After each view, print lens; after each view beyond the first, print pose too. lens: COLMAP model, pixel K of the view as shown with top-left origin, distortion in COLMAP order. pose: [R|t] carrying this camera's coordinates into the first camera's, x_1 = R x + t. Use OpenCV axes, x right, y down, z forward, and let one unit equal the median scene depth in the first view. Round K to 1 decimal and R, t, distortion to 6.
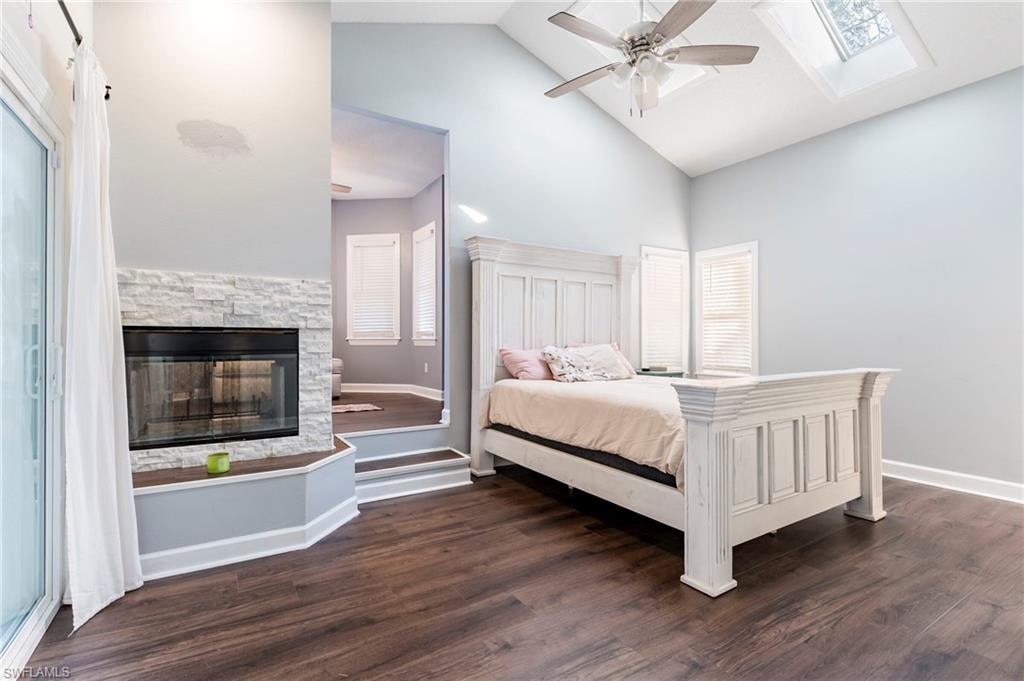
lens RADIAL K [[473.9, 0, 510.0], [0, 473.9, 340.3], [0, 0, 1]] dist [0.000387, 0.000379]
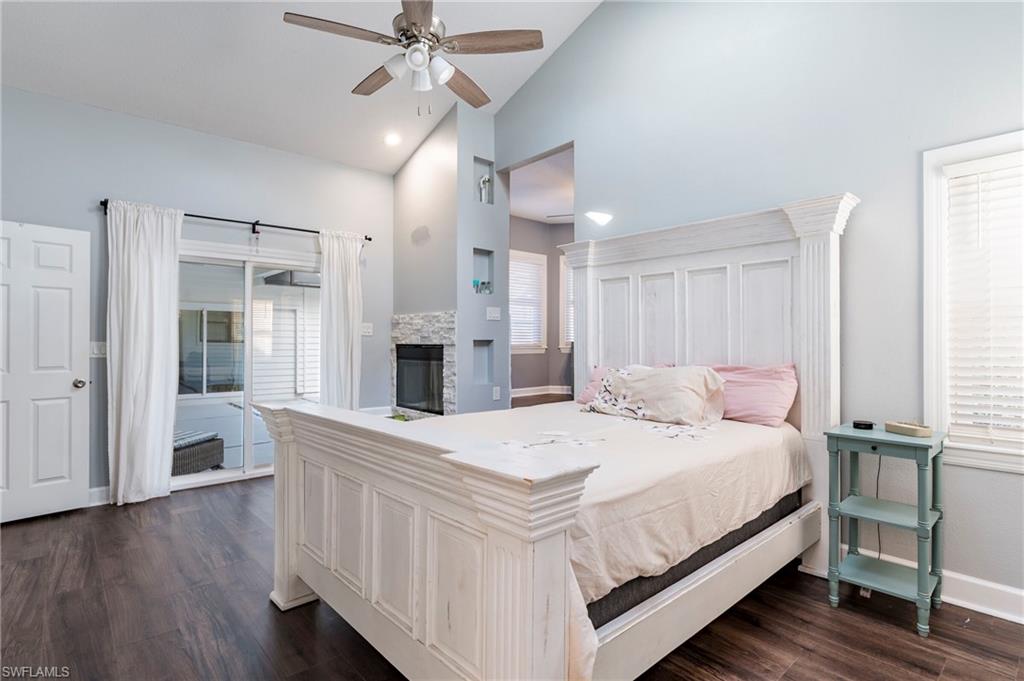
lens RADIAL K [[515.9, 0, 515.2], [0, 515.9, 335.6], [0, 0, 1]] dist [-0.000866, 0.000889]
pose [[0.179325, -0.012929, -0.983705, 1.008958], [-0.001097, 0.999910, -0.013342, -0.027349], [0.983789, 0.003472, 0.179295, 0.779097]]
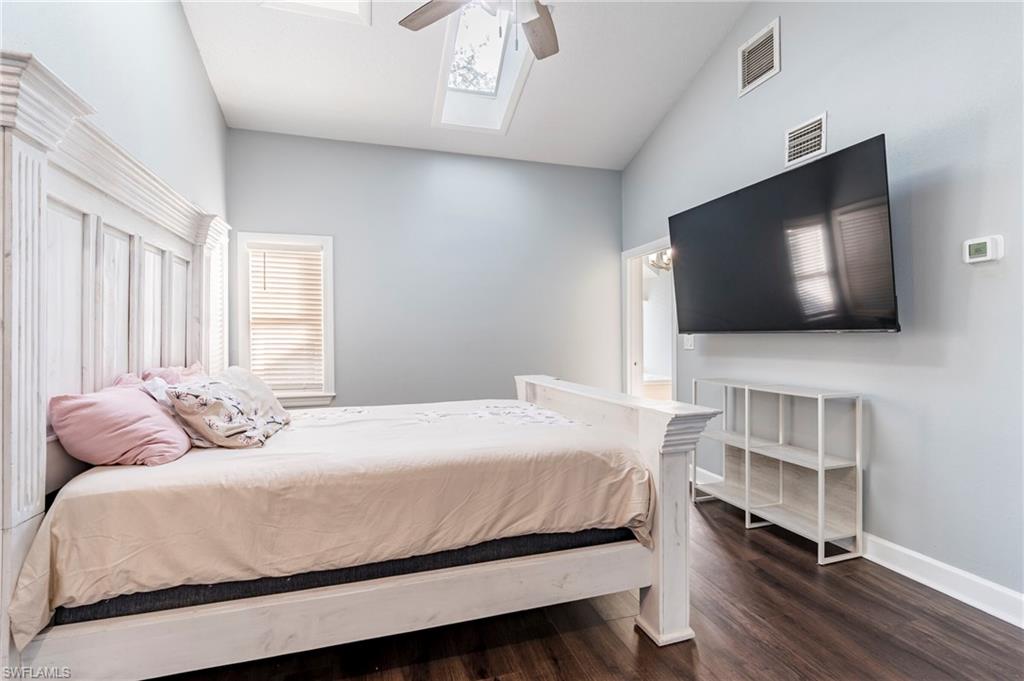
lens RADIAL K [[473.9, 0, 512.8], [0, 473.9, 339.0], [0, 0, 1]] dist [0.000387, 0.000379]
pose [[0.250227, 0.001027, 0.968187, -0.326267], [0.006671, 0.999974, -0.002785, -0.025454], [-0.968164, 0.007155, 0.250214, 0.642418]]
